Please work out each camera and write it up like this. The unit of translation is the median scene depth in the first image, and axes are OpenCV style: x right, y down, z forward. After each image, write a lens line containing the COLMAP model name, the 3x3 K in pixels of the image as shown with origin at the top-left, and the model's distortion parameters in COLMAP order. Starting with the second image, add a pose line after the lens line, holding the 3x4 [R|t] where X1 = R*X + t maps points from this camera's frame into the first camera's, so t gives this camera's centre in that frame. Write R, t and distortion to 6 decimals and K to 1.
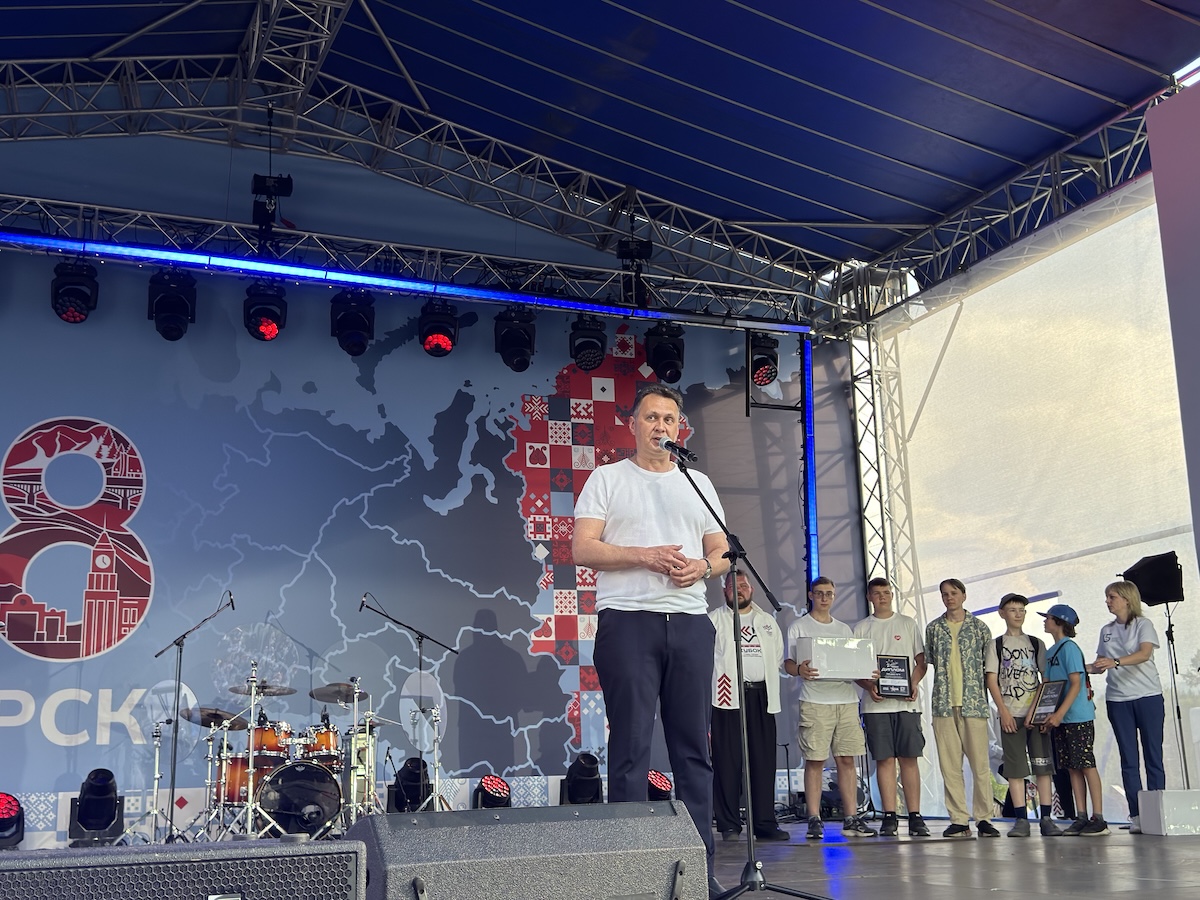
lens RADIAL K [[1484.0, 0, 603.5], [0, 1484.0, 443.6], [0, 0, 1]] dist [0.177716, -0.442682]
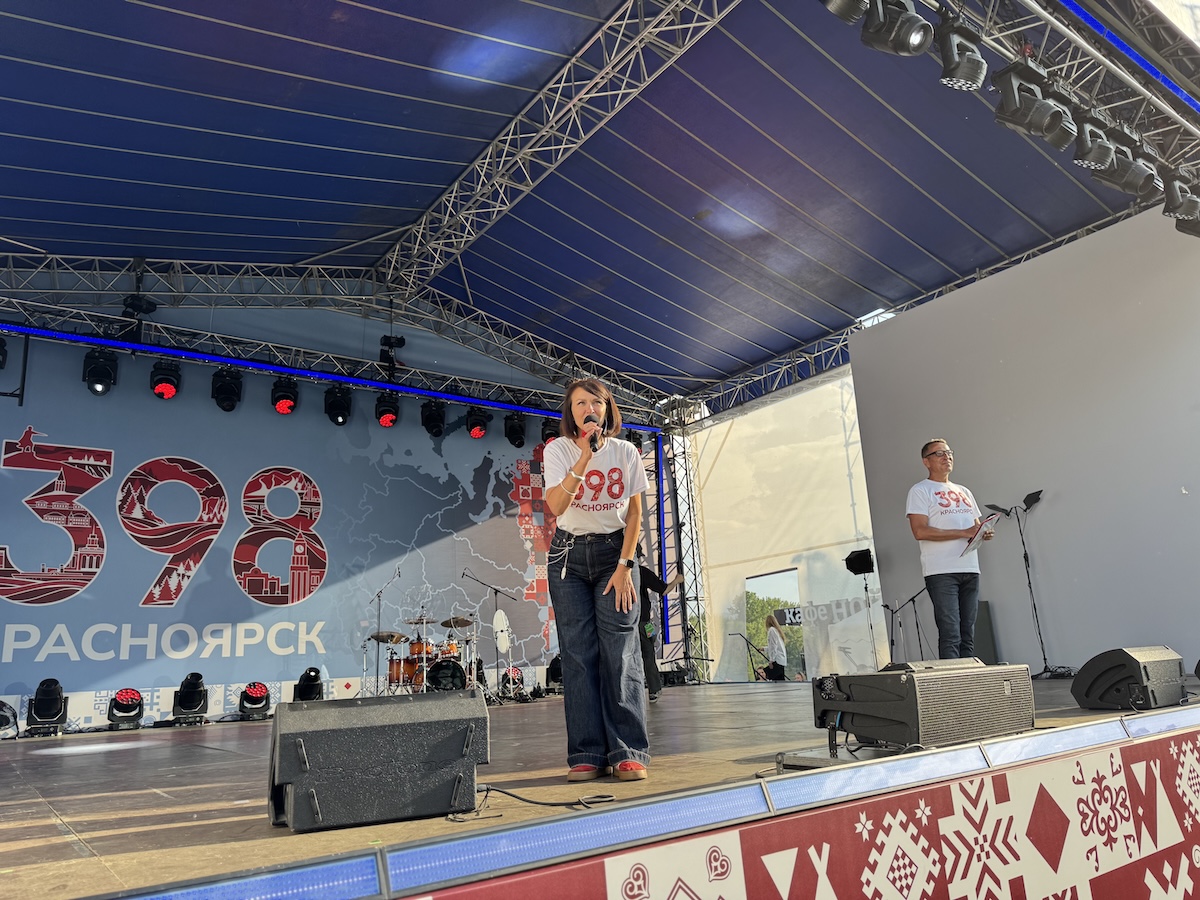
lens RADIAL K [[846.4, 0, 602.0], [0, 846.4, 444.7], [0, 0, 1]] dist [0.076380, -0.099837]
pose [[0.973164, 0.035072, 0.227422, -0.197407], [-0.025933, 0.998736, -0.043053, -0.008926], [-0.228645, 0.036000, 0.972844, -0.054020]]
